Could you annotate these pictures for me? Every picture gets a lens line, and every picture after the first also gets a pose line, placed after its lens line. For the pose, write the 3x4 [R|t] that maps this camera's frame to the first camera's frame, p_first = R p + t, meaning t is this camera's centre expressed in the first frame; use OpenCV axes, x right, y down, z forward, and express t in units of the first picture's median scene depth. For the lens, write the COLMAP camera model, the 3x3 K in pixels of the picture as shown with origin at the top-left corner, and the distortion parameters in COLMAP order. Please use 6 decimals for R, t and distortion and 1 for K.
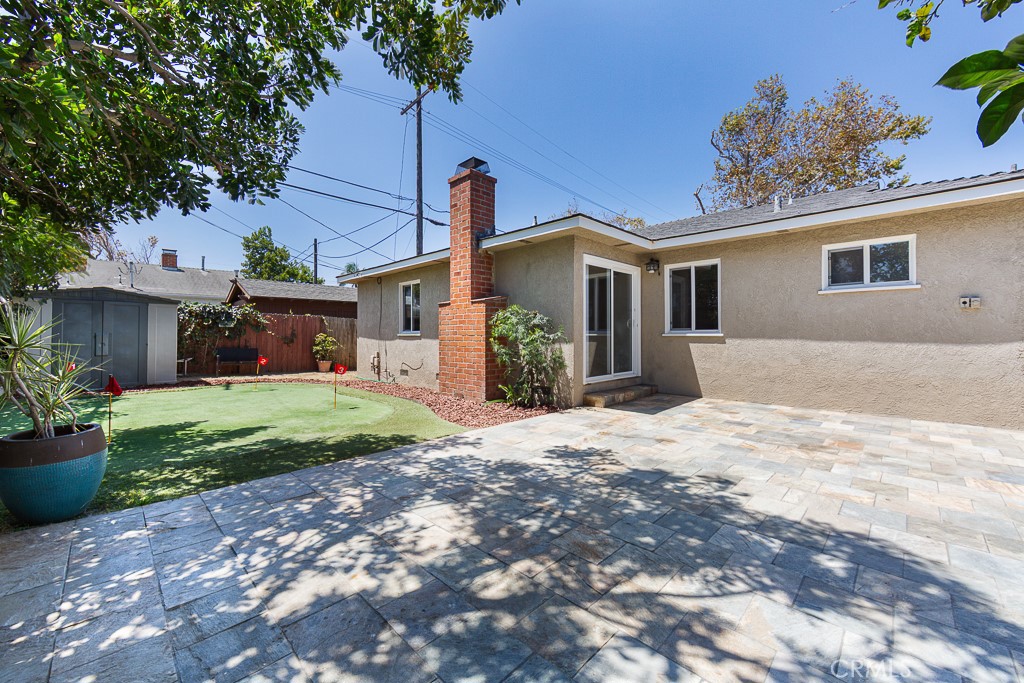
lens RADIAL K [[406.4, 0, 512.4], [0, 406.4, 336.2], [0, 0, 1]] dist [-0.004141, -0.000149]
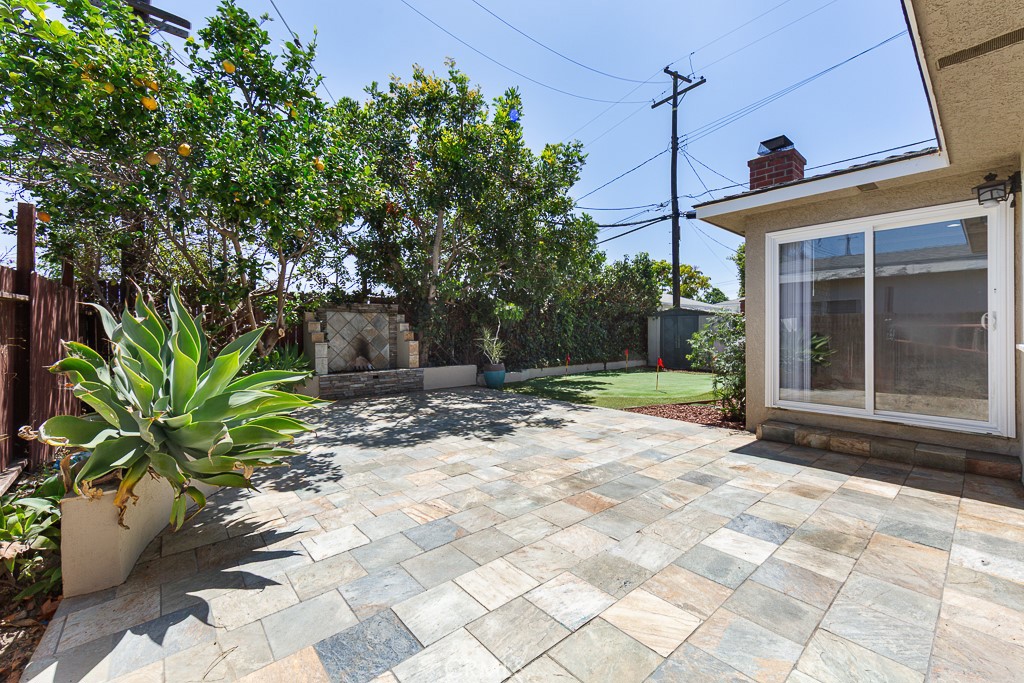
lens RADIAL K [[406.4, 0, 507.7], [0, 406.4, 335.5], [0, 0, 1]] dist [-0.004141, -0.000149]
pose [[-0.080964, 0.004559, -0.996707, 0.496317], [-0.007017, 0.999962, 0.005144, -0.005900], [0.996692, 0.007410, -0.080929, 0.295223]]
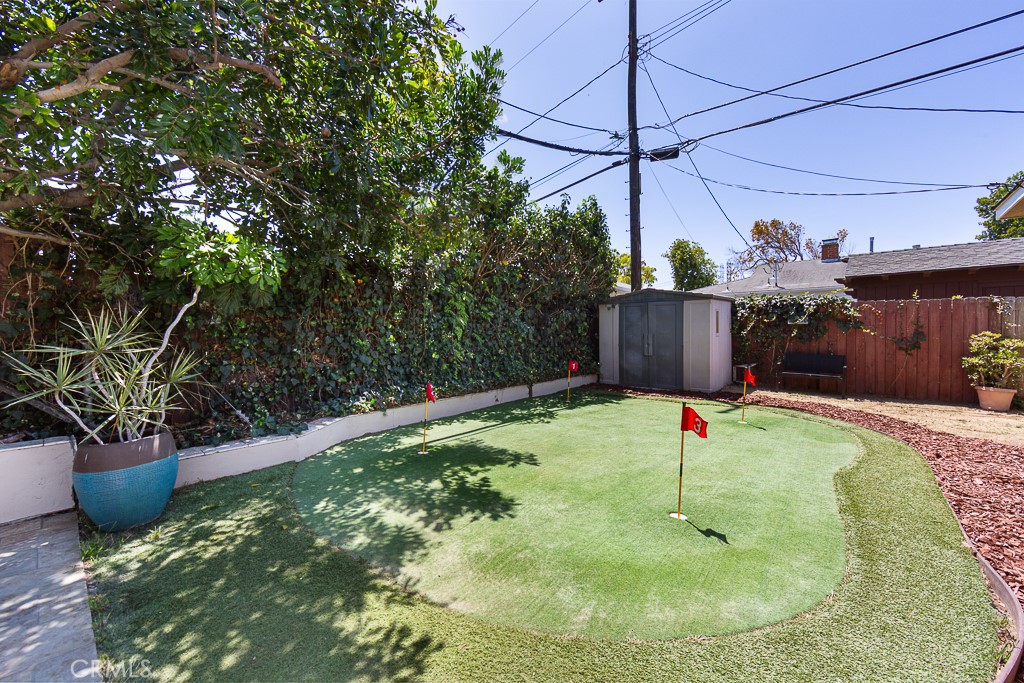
lens RADIAL K [[406.4, 0, 510.6], [0, 406.4, 332.5], [0, 0, 1]] dist [-0.004141, -0.000149]
pose [[0.077071, -0.002468, -0.997023, -0.012767], [-0.001401, 0.999996, -0.002583, -0.004847], [0.997025, 0.001596, 0.077067, 0.393108]]
